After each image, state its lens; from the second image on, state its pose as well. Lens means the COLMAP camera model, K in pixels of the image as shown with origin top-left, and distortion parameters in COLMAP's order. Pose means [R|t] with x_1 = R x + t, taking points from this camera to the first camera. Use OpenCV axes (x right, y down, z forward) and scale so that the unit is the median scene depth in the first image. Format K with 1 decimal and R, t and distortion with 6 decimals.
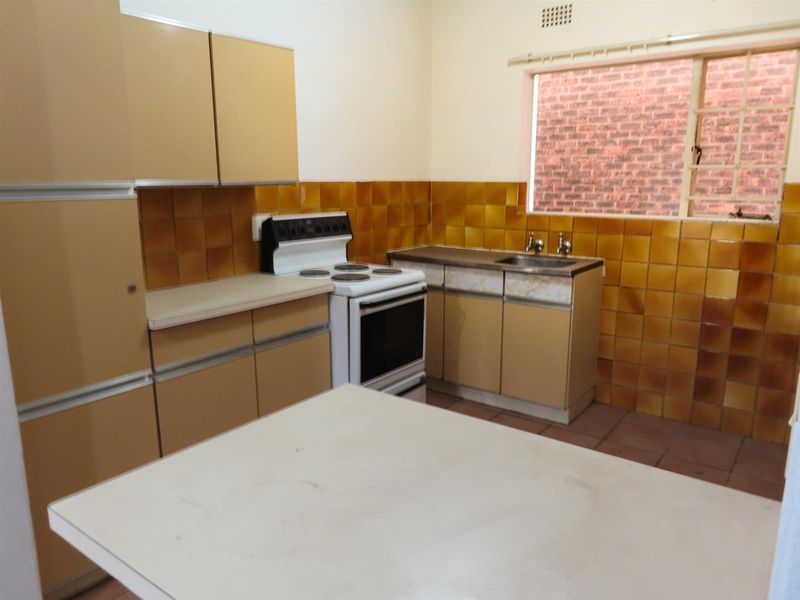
lens RADIAL K [[580.2, 0, 400.0], [0, 580.2, 300.0], [0, 0, 1]] dist [0.000426, 0.001754]
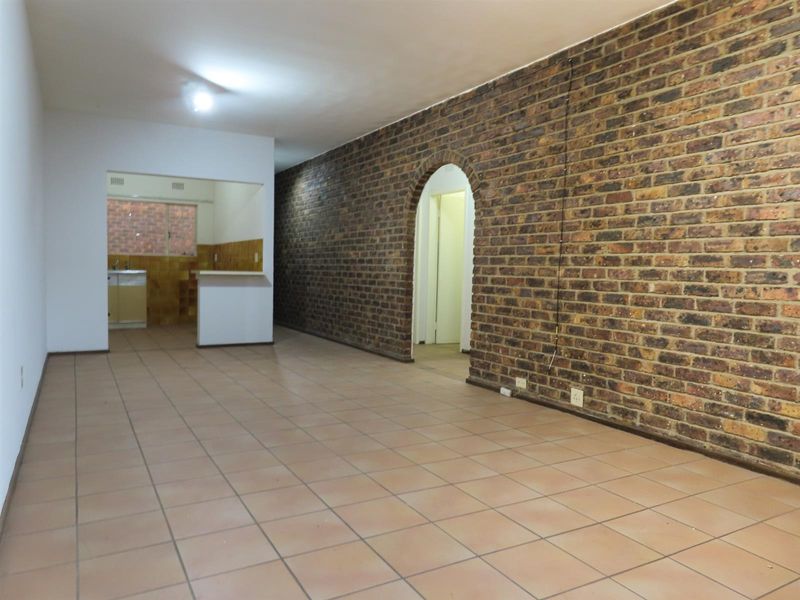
lens RADIAL K [[580.2, 0, 400.0], [0, 580.2, 300.0], [0, 0, 1]] dist [0.000426, 0.001754]
pose [[0.408340, -0.043631, 0.911787, -1.781401], [0.165820, 0.985784, -0.027089, 0.370724], [-0.897643, 0.162254, 0.409770, -1.276370]]
